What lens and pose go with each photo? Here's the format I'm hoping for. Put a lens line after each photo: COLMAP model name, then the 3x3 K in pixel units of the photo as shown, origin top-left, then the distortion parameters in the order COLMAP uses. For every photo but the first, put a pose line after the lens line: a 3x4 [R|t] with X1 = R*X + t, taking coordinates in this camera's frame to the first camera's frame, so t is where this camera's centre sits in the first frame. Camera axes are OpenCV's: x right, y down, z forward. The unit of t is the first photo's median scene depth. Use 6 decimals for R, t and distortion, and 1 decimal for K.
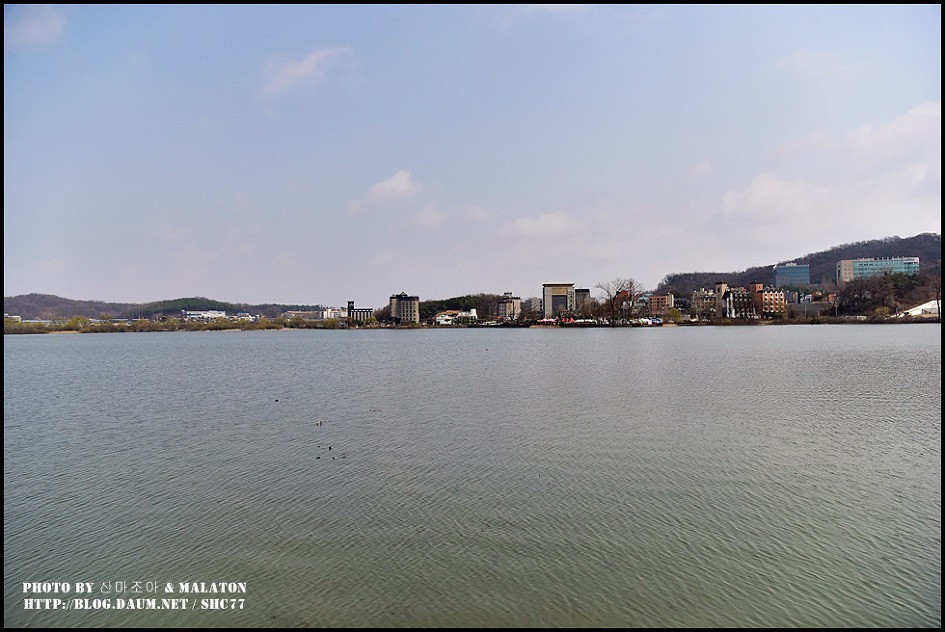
lens RADIAL K [[673.2, 0, 475.5], [0, 673.2, 316.3], [0, 0, 1]] dist [-0.045188, 0.003337]
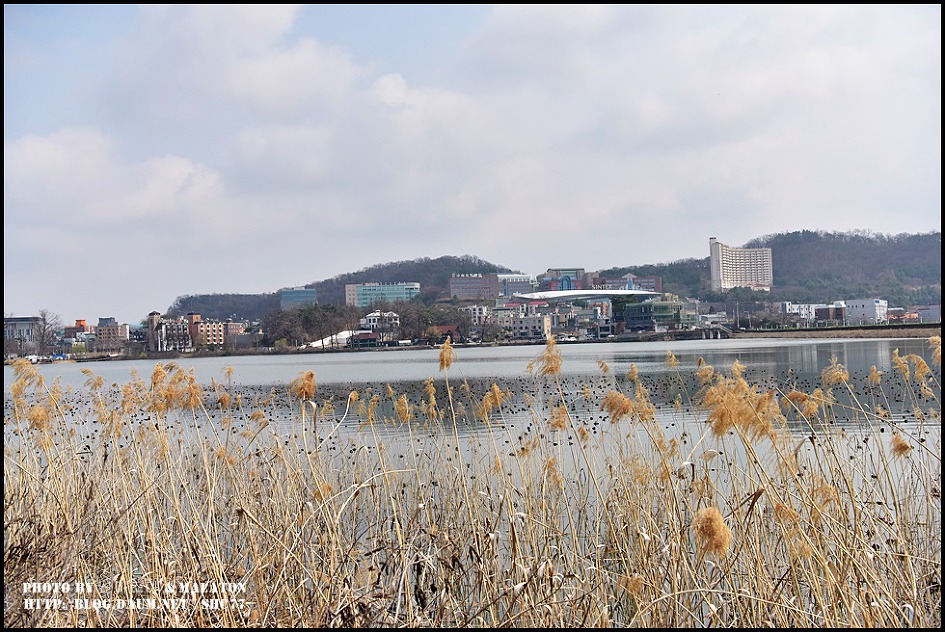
lens RADIAL K [[910.7, 0, 474.0], [0, 910.7, 317.8], [0, 0, 1]] dist [0.008381, 0.000000]
pose [[0.879484, -0.004745, 0.475905, 0.156359], [0.018344, 0.999545, -0.023935, -0.006012], [-0.475575, 0.029780, 0.879171, -0.331778]]
